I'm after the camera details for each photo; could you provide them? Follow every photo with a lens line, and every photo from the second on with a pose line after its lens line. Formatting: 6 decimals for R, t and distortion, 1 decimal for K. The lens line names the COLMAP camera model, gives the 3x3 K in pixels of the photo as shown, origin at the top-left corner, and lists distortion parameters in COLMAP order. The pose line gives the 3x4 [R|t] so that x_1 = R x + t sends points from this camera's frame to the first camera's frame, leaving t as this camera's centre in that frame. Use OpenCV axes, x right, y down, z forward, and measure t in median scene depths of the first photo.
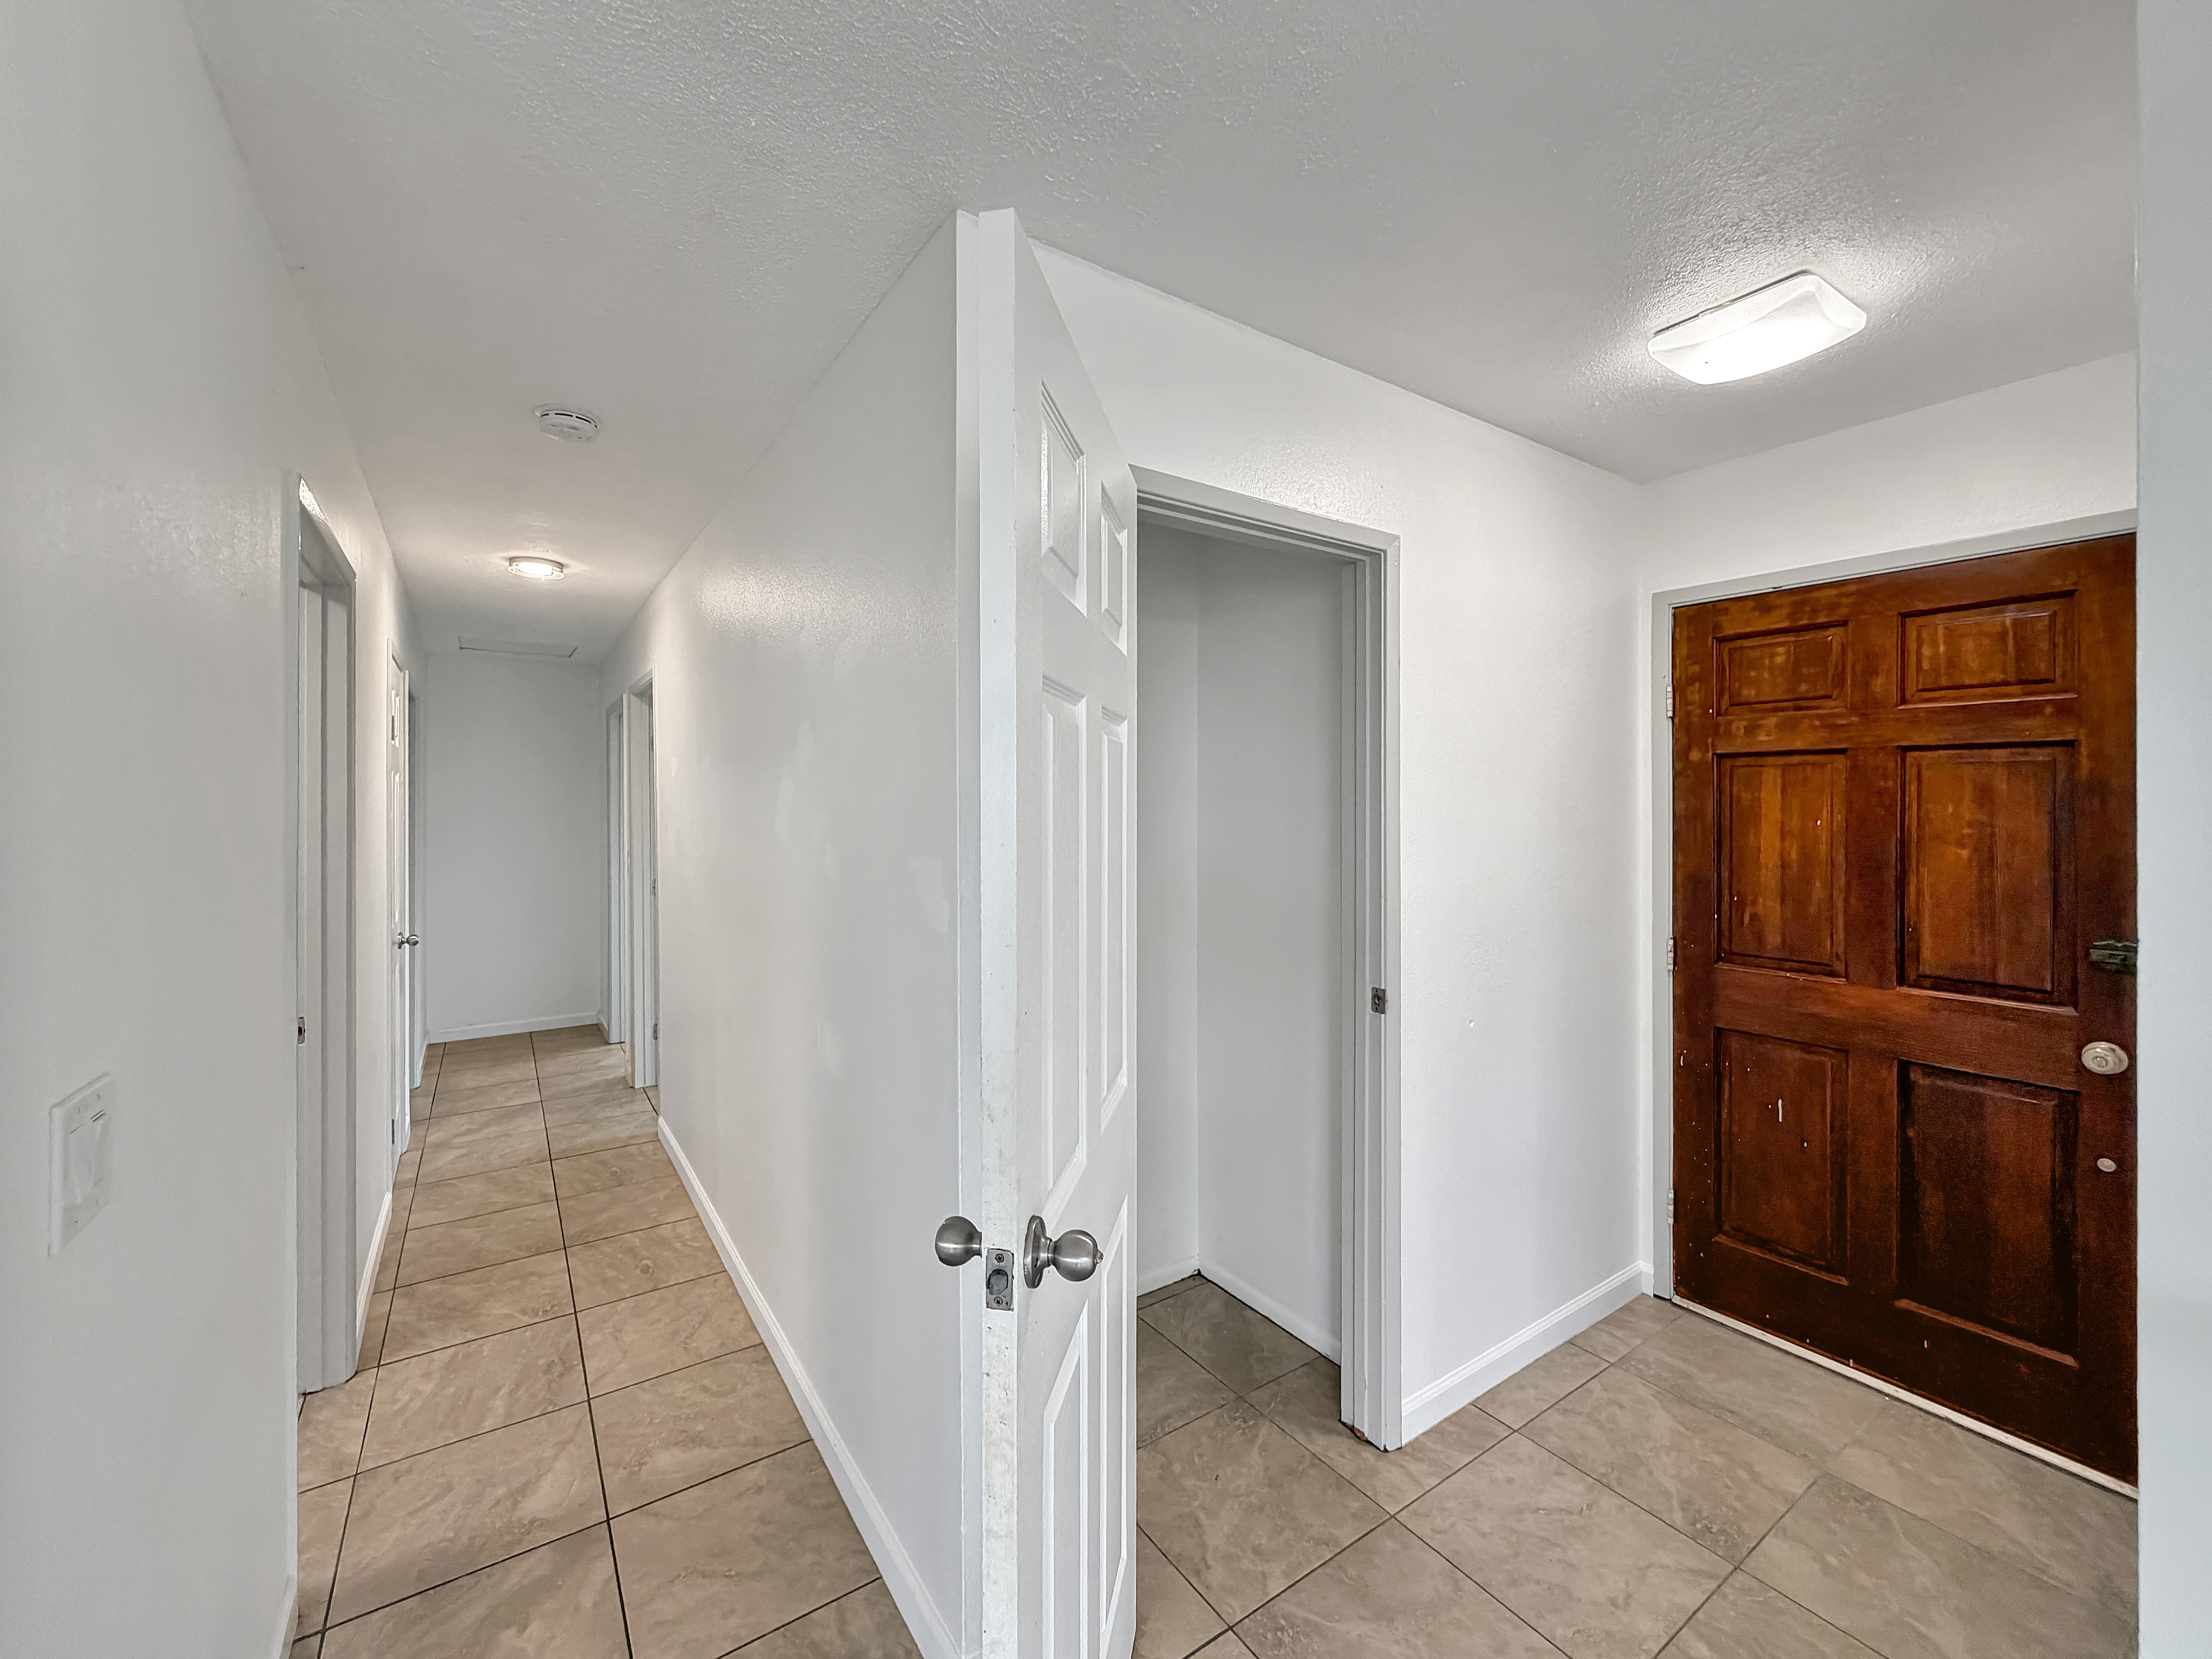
lens RADIAL K [[892.5, 0, 1086.9], [0, 892.5, 822.7], [0, 0, 1]] dist [0.001964, -0.001540]
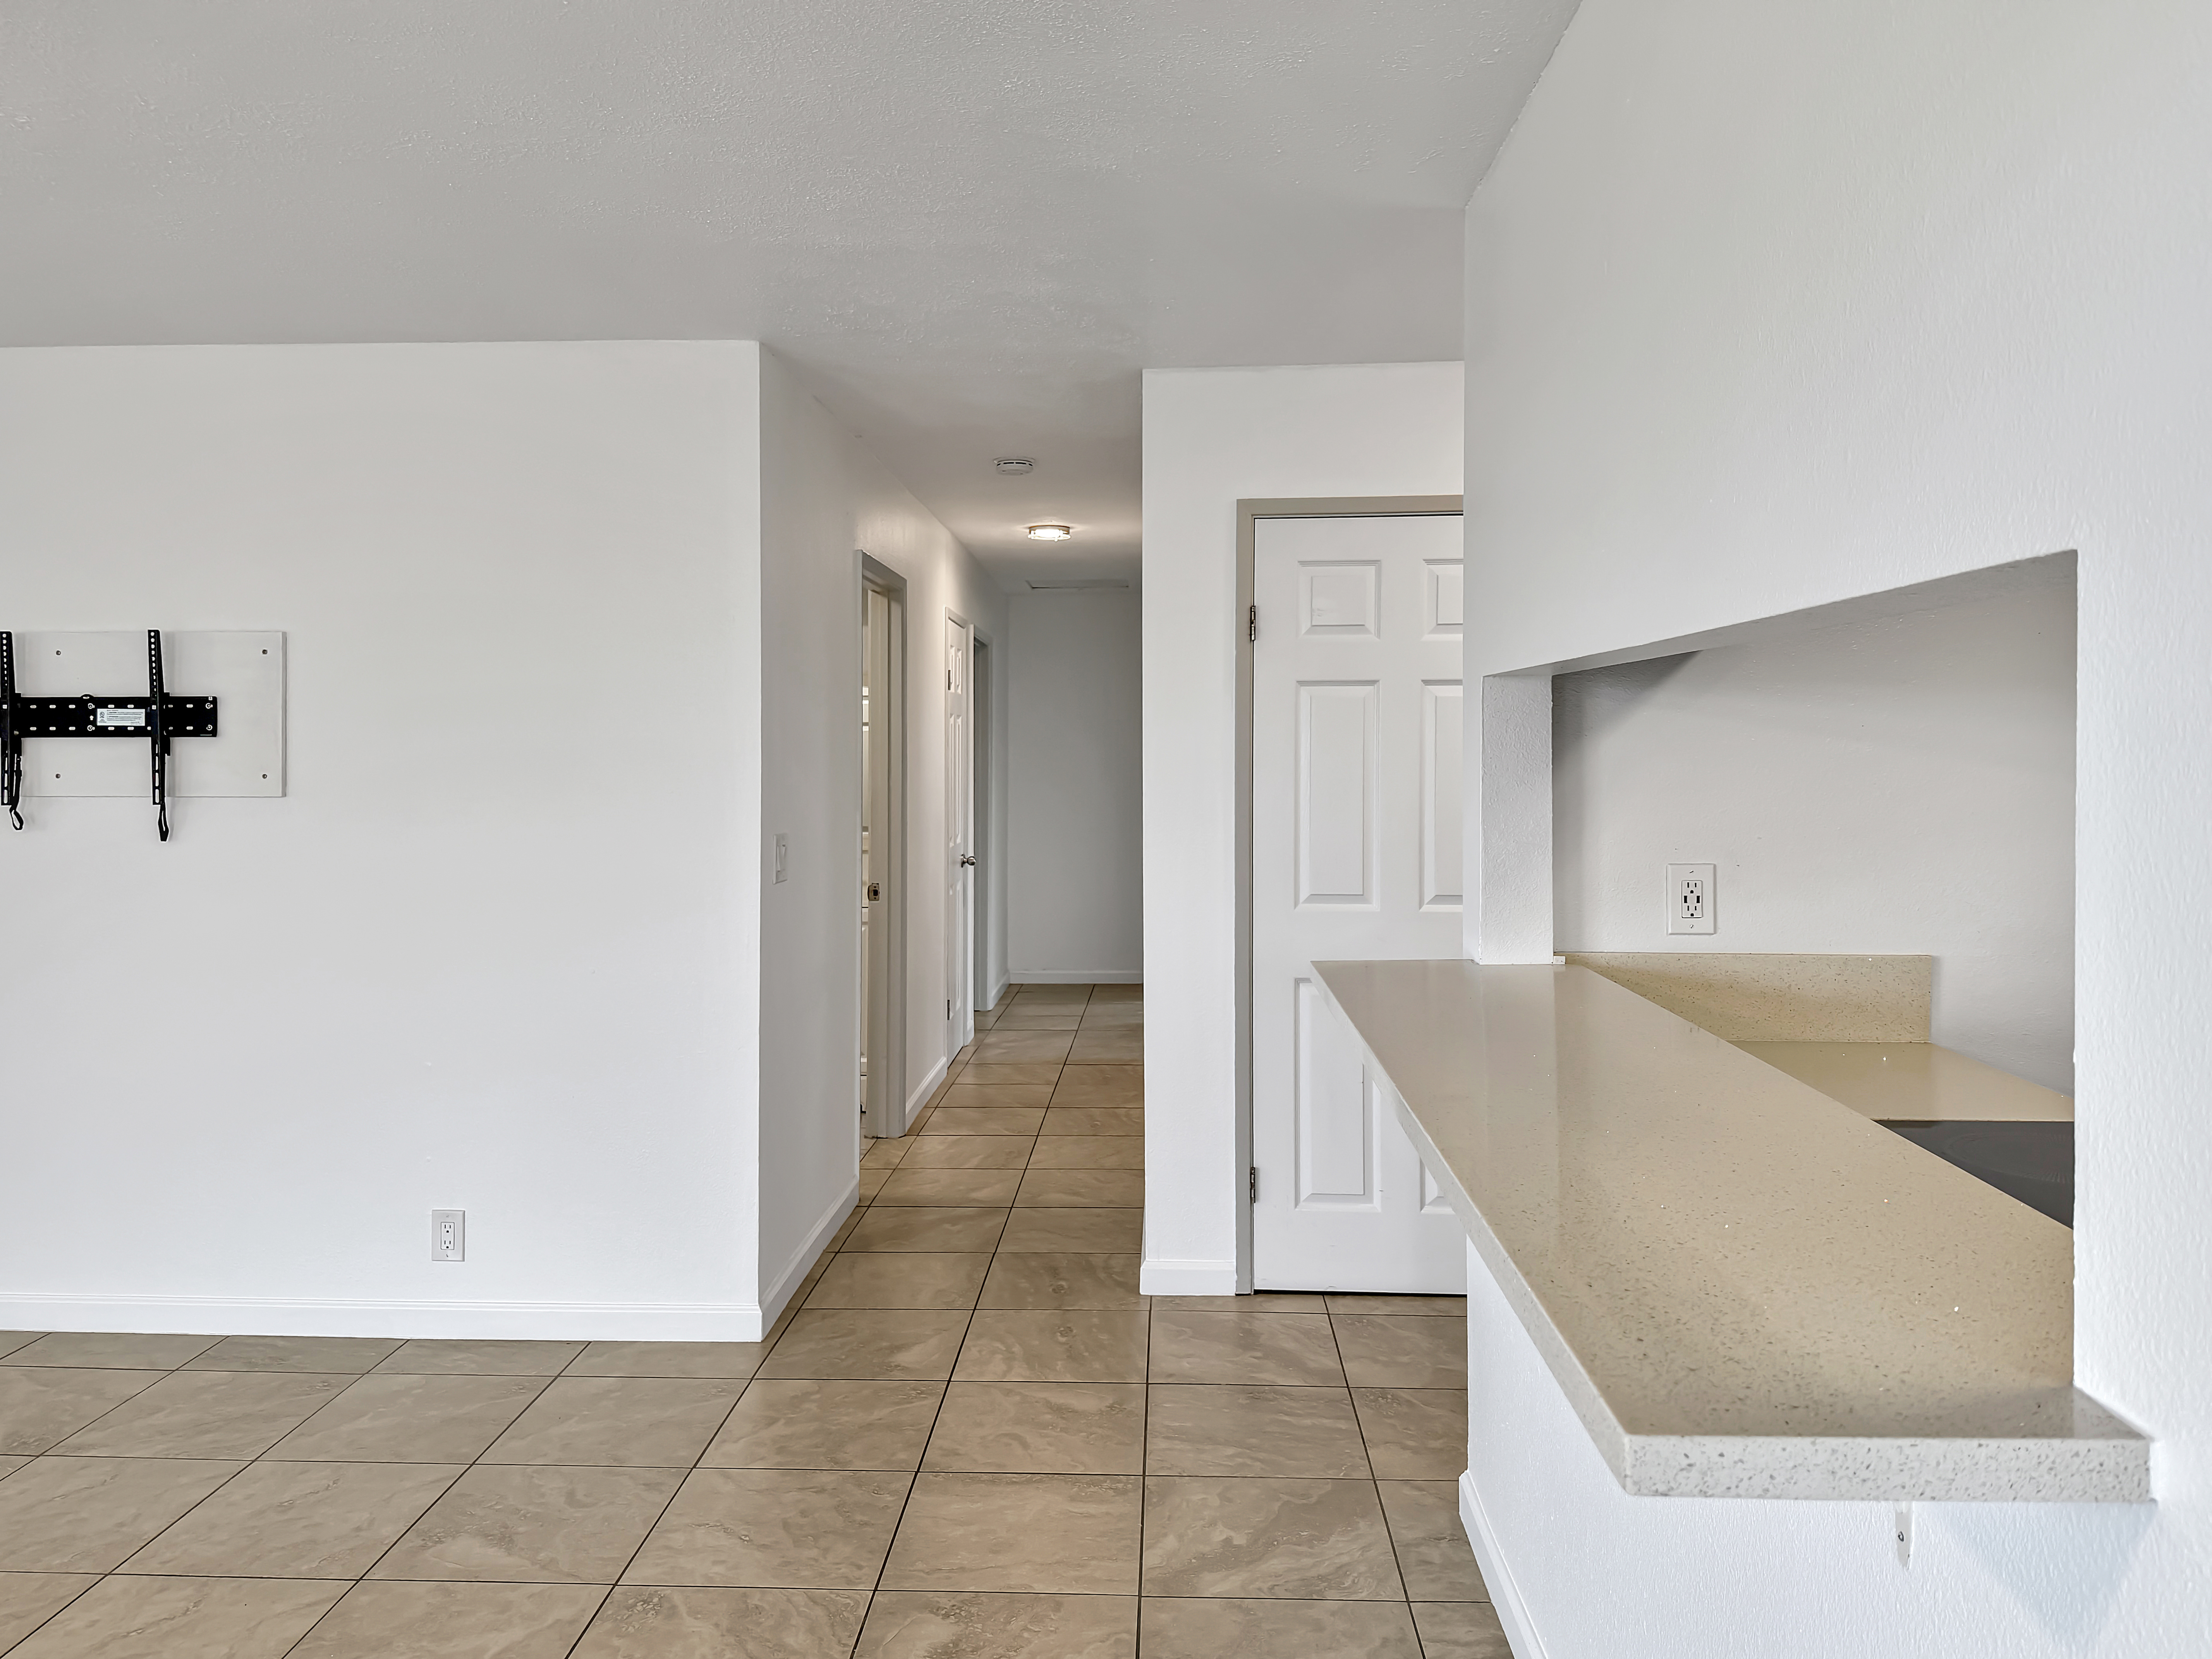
lens RADIAL K [[1547.9, 0, 1103.9], [0, 1547.9, 821.5], [0, 0, 1]] dist [0.007671, -0.000538]
pose [[0.804970, 0.020024, -0.592978, 0.611913], [-0.004832, 0.999618, 0.027196, 0.025928], [0.593296, -0.019027, 0.804759, -0.545979]]
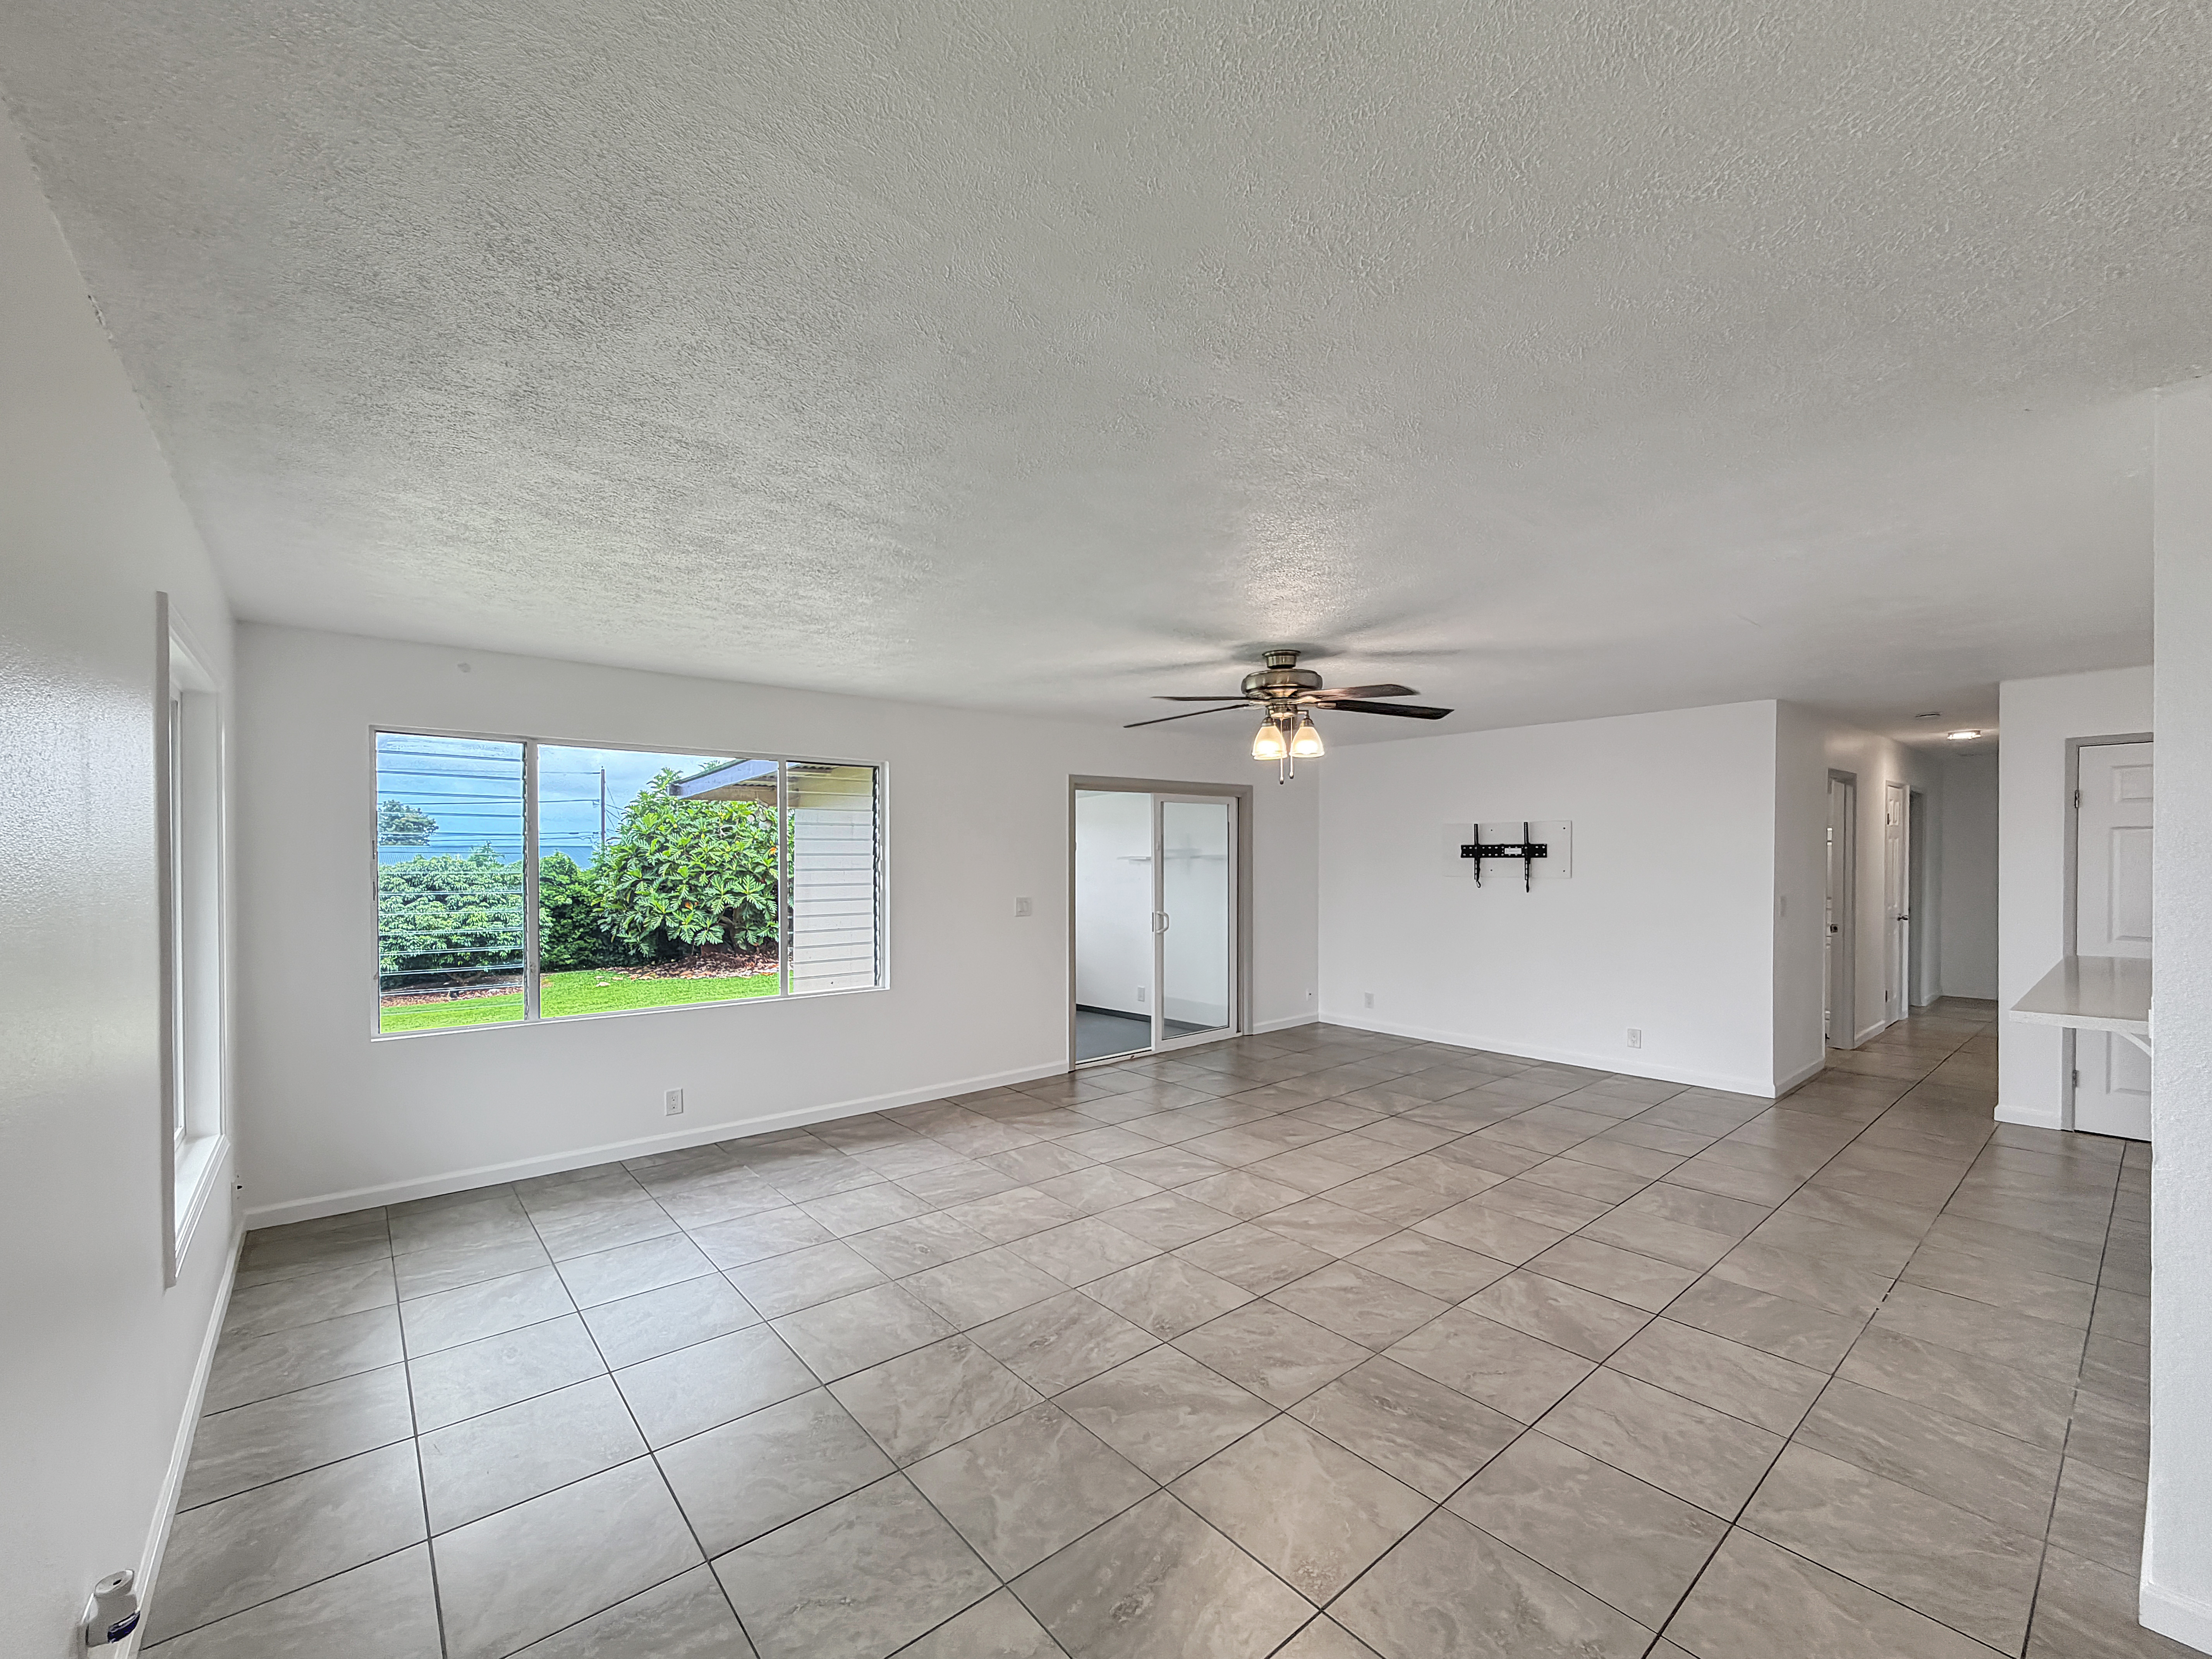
lens RADIAL K [[892.5, 0, 1084.8], [0, 892.5, 857.6], [0, 0, 1]] dist [0.001964, -0.001540]
pose [[0.086390, -0.001832, -0.996260, 1.219019], [-0.008342, 0.999962, -0.002562, 0.012196], [0.996226, 0.008532, 0.086371, -1.146307]]
